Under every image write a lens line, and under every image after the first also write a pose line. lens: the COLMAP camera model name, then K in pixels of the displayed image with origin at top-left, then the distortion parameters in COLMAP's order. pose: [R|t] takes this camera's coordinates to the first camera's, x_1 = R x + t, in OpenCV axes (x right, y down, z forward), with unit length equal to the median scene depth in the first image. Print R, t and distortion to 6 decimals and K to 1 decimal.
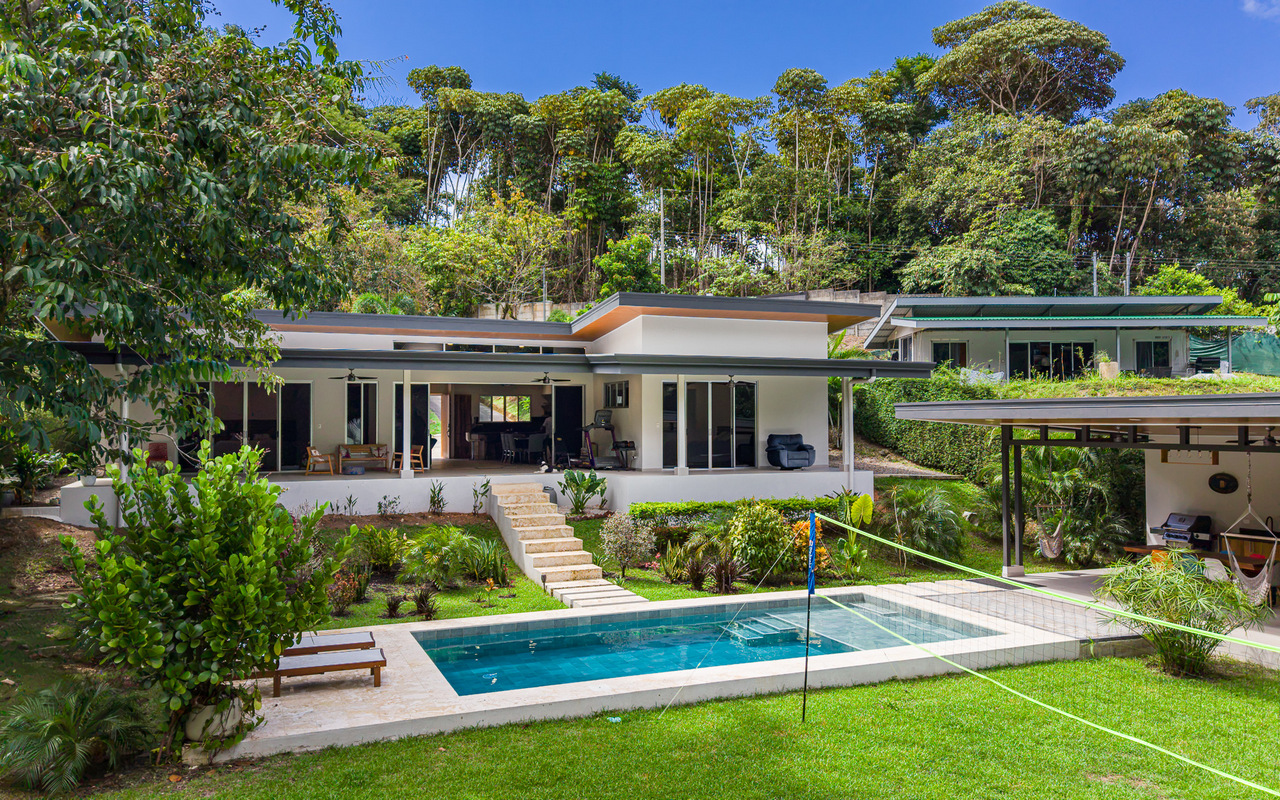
lens RADIAL K [[947.5, 0, 640.0], [0, 947.5, 400.0], [0, 0, 1]] dist [0.124187, -0.173115]
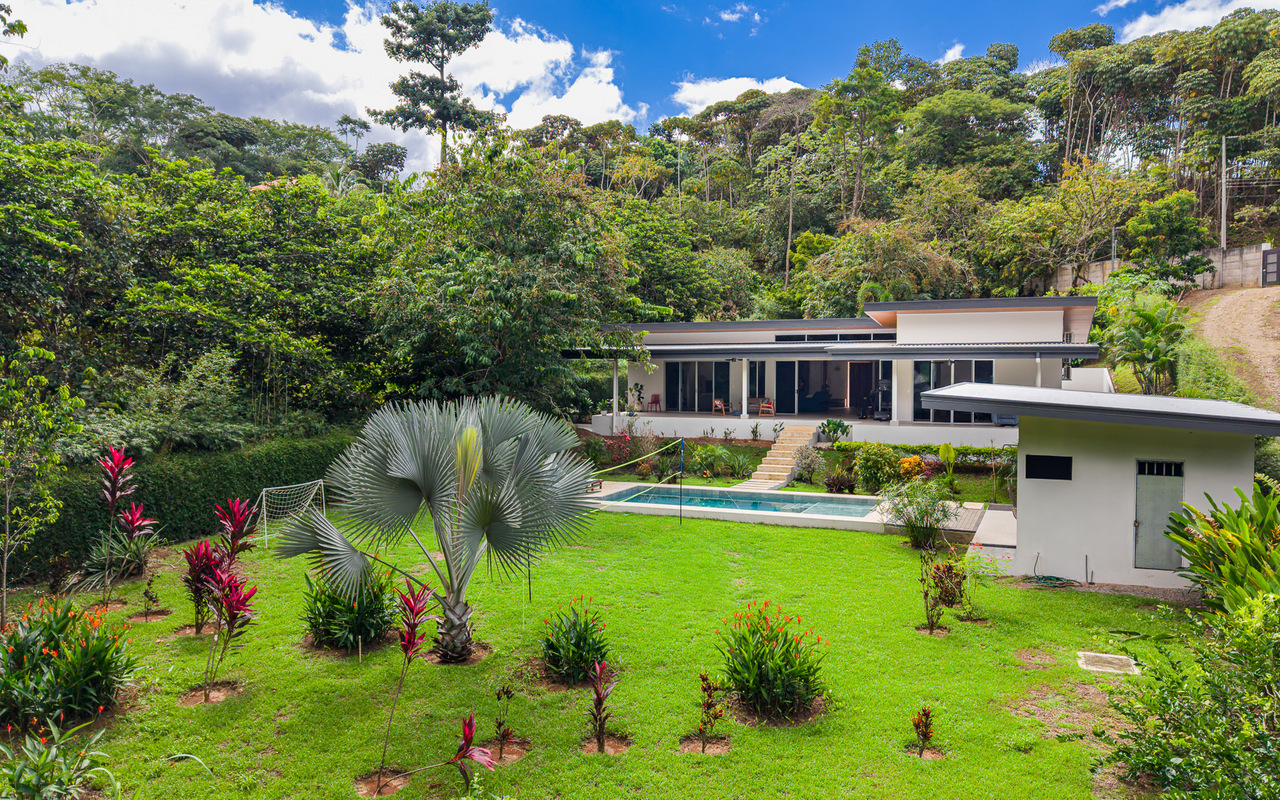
lens RADIAL K [[959.9, 0, 640.0], [0, 959.9, 400.0], [0, 0, 1]] dist [0.050551, -0.003910]
pose [[0.702986, 0.030288, -0.710559, 0.879296], [0.013040, 0.998376, 0.055457, -0.051879], [0.711085, -0.048251, 0.701449, -0.354600]]
